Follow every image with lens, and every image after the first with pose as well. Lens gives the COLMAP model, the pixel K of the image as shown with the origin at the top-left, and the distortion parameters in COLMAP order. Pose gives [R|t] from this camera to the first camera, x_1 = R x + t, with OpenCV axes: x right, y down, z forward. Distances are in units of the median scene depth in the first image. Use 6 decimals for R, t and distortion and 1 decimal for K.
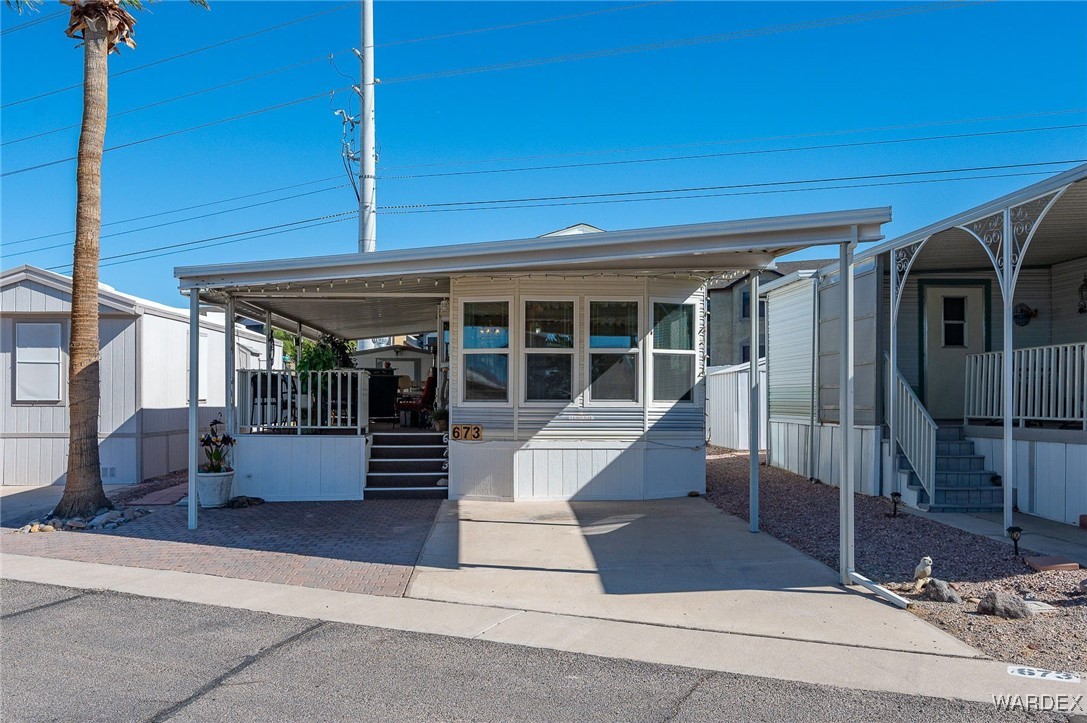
lens RADIAL K [[917.2, 0, 542.9], [0, 917.2, 387.7], [0, 0, 1]] dist [-0.002836, 0.005055]
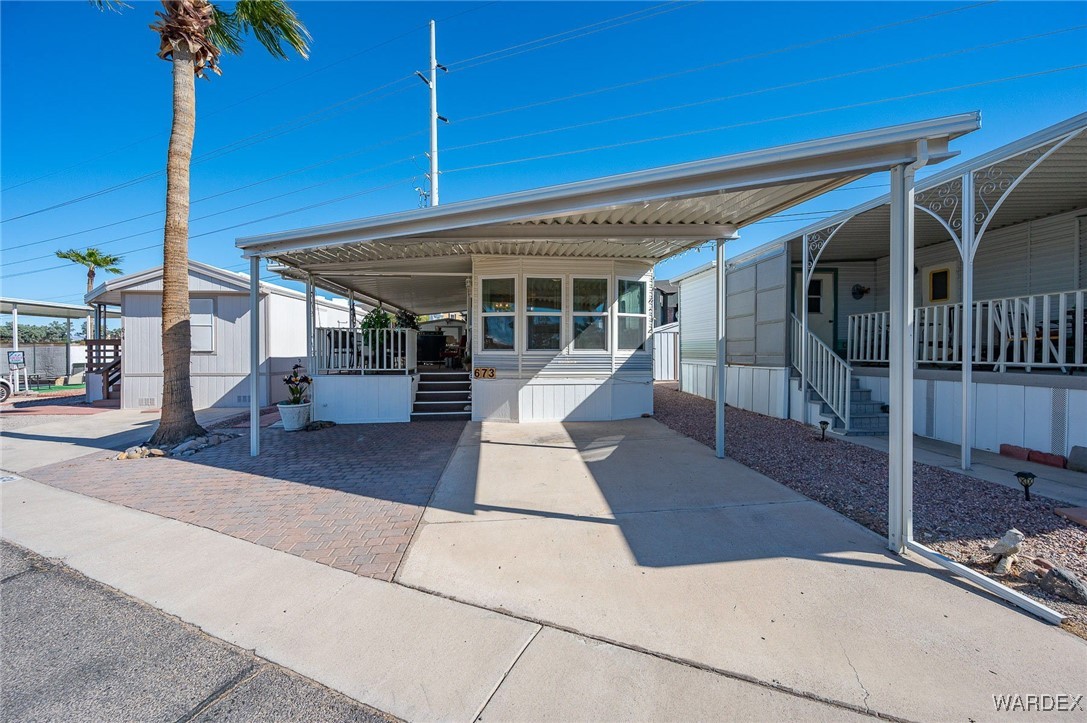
lens RADIAL K [[433.3, 0, 547.2], [0, 433.3, 352.1], [0, 0, 1]] dist [-0.000452, 0.000066]
pose [[0.999170, -0.002767, 0.040644, -0.015121], [0.002155, 0.999884, 0.015086, 0.007710], [-0.040681, -0.014986, 0.999060, 0.344827]]
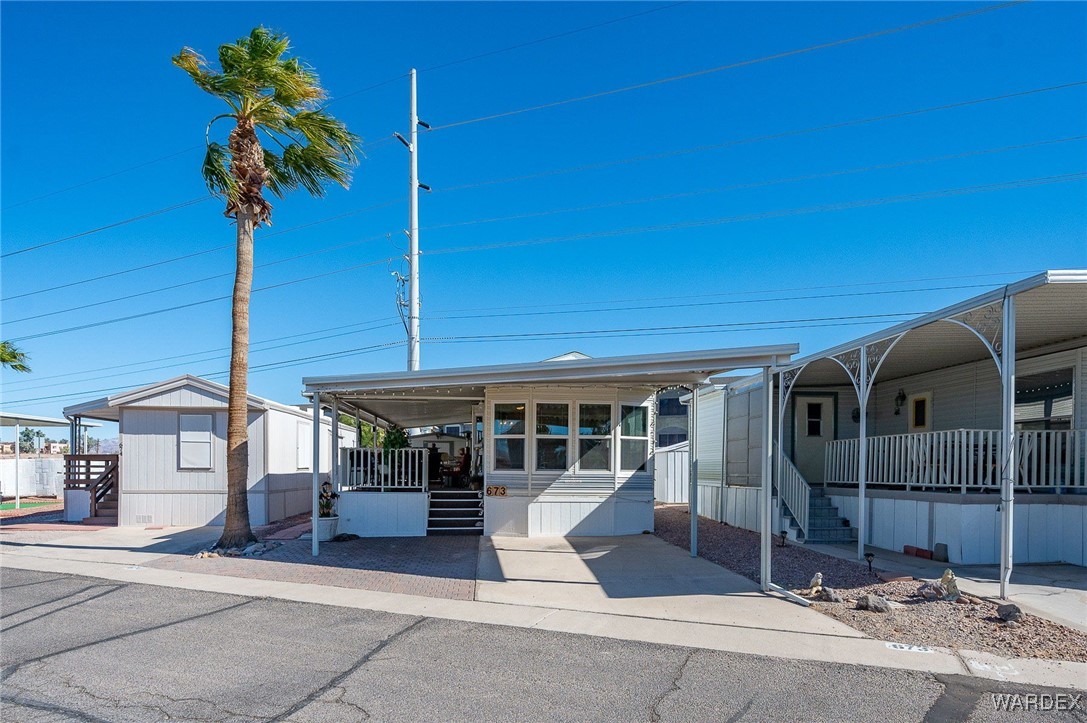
lens RADIAL K [[611.5, 0, 550.2], [0, 611.5, 472.9], [0, 0, 1]] dist [0.000772, -0.000167]
pose [[0.998764, 0.005043, 0.049443, -0.045253], [-0.005969, 0.999809, 0.018604, 0.000488], [-0.049340, -0.018876, 0.998604, 0.001614]]
